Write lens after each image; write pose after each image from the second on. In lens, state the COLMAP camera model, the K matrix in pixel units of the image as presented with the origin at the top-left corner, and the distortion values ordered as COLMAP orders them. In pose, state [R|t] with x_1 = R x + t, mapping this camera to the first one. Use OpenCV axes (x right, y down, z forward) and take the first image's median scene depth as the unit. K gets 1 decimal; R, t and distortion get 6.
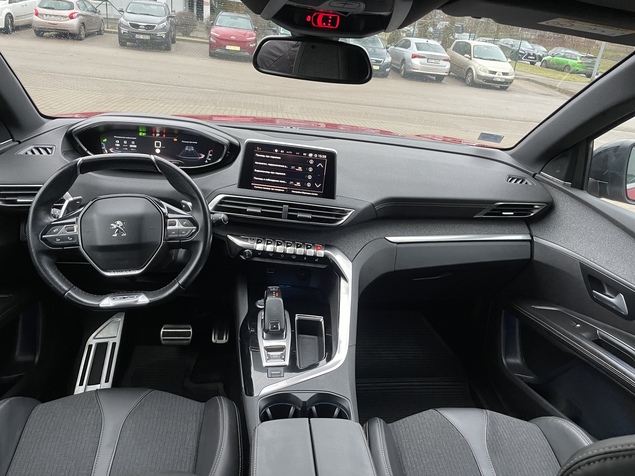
lens RADIAL K [[486.7, 0, 332.2], [0, 486.7, 240.1], [0, 0, 1]] dist [0.057485, -0.081999]
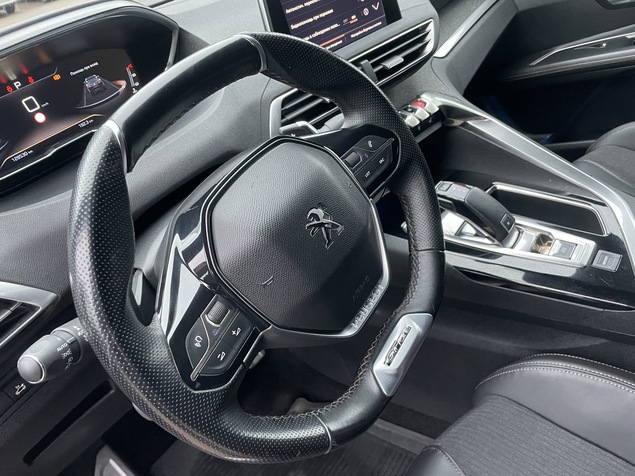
lens RADIAL K [[486.7, 0, 321.3], [0, 486.7, 241.4], [0, 0, 1]] dist [0.057485, -0.081999]
pose [[0.667782, -0.614507, 0.420057, -0.492332], [0.527202, 0.788841, 0.315892, -0.111238], [-0.525476, 0.010508, 0.850743, 0.541636]]
